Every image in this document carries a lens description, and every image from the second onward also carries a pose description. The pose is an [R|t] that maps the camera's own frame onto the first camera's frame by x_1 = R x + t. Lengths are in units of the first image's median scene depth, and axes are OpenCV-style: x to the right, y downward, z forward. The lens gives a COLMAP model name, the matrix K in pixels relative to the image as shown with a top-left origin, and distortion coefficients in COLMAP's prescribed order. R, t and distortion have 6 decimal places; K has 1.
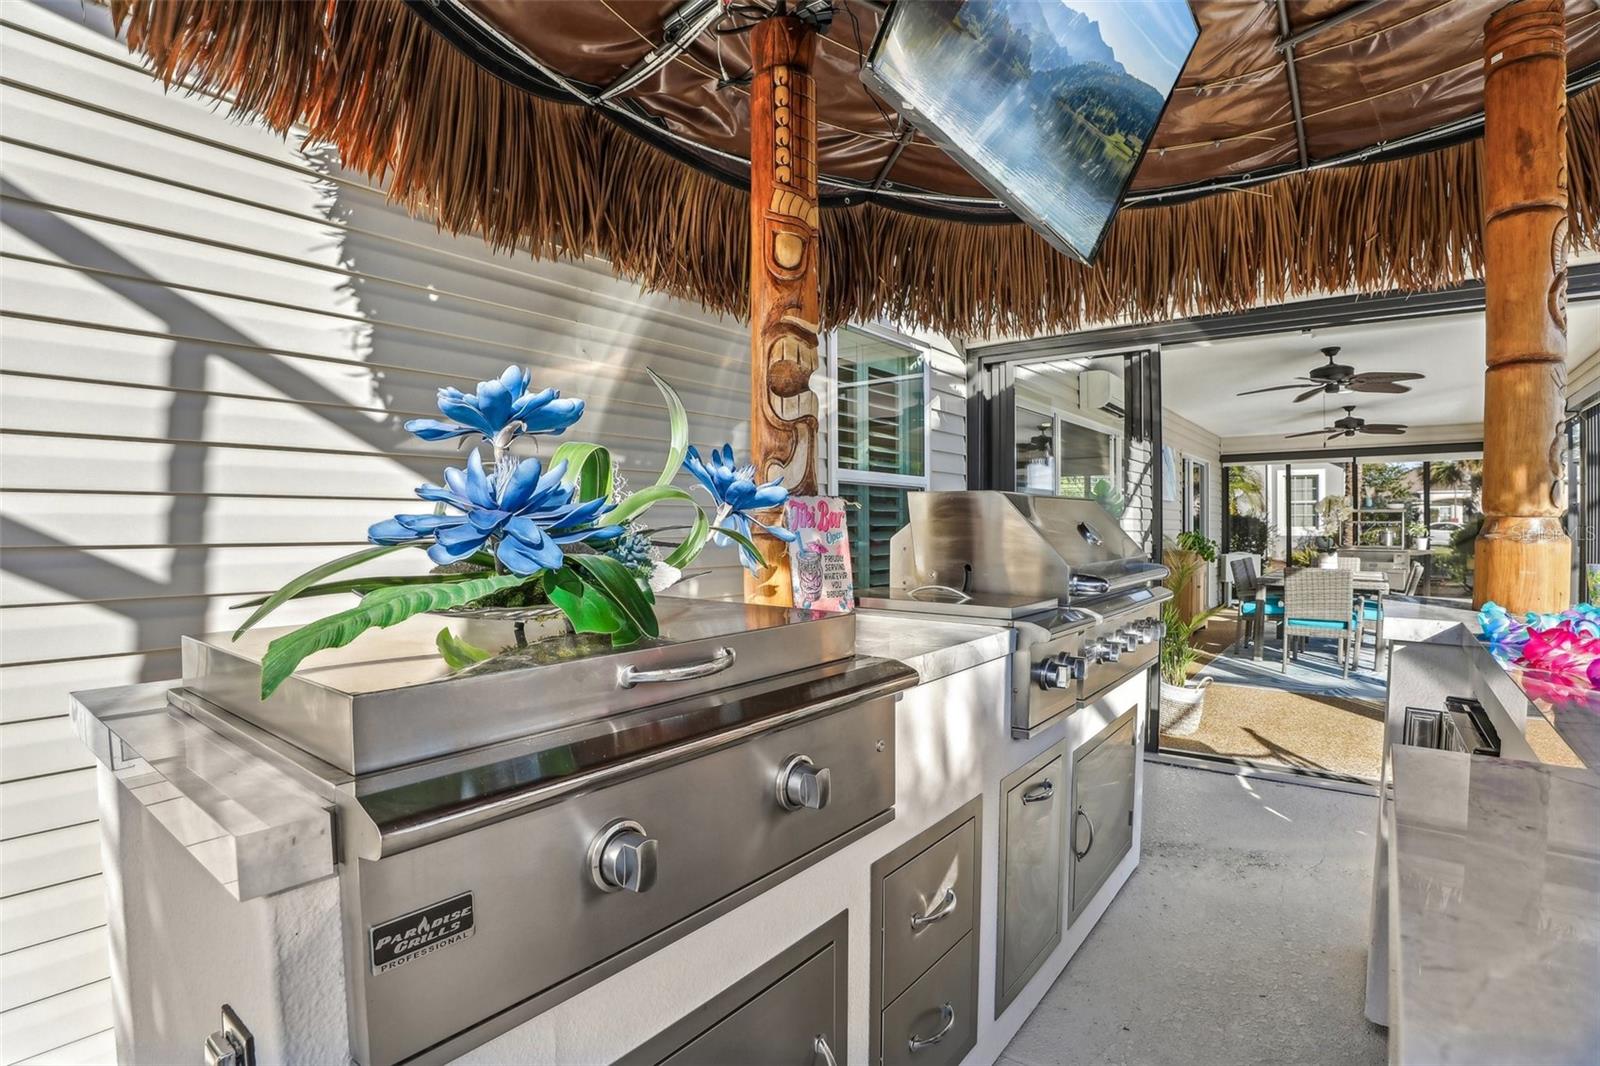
lens RADIAL K [[776.6, 0, 783.3], [0, 776.6, 556.7], [0, 0, 1]] dist [-0.076936, 0.001110]
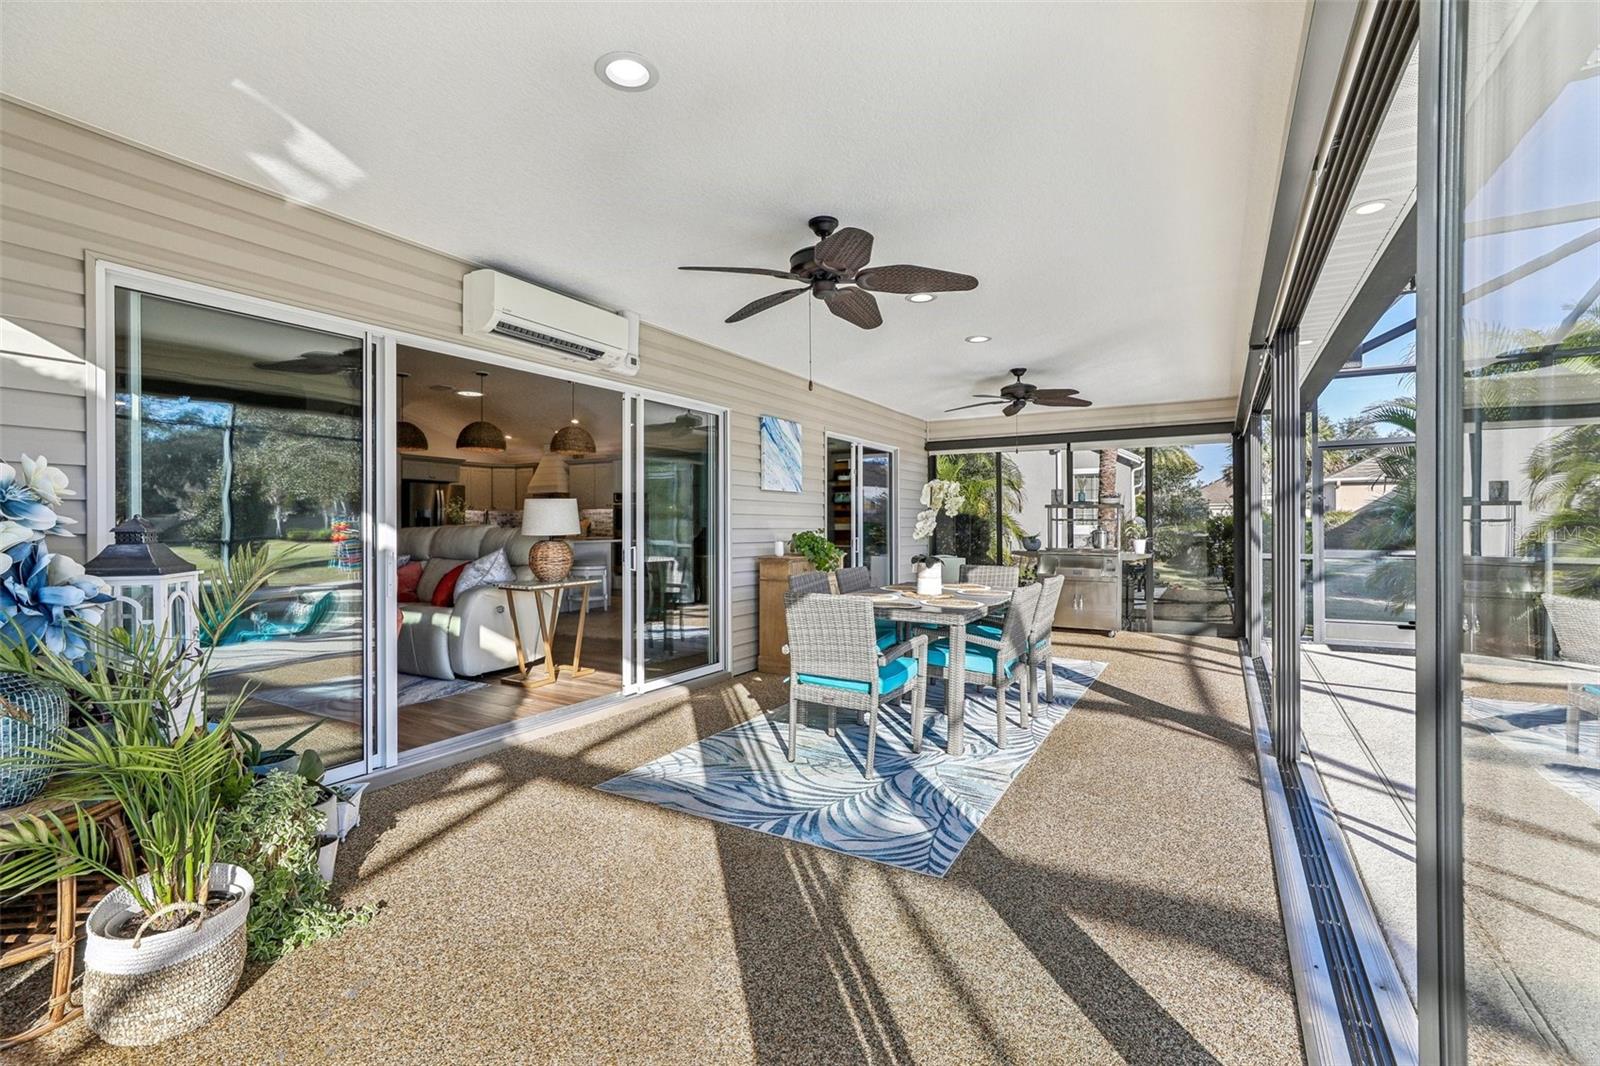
lens RADIAL K [[721.5, 0, 806.5], [0, 721.5, 535.5], [0, 0, 1]] dist [-0.016514, -0.000385]
pose [[0.988212, 0.001638, 0.153086, 1.461524], [0.002061, 0.999710, -0.024004, -0.043517], [-0.153080, 0.024036, 0.987921, 1.002737]]
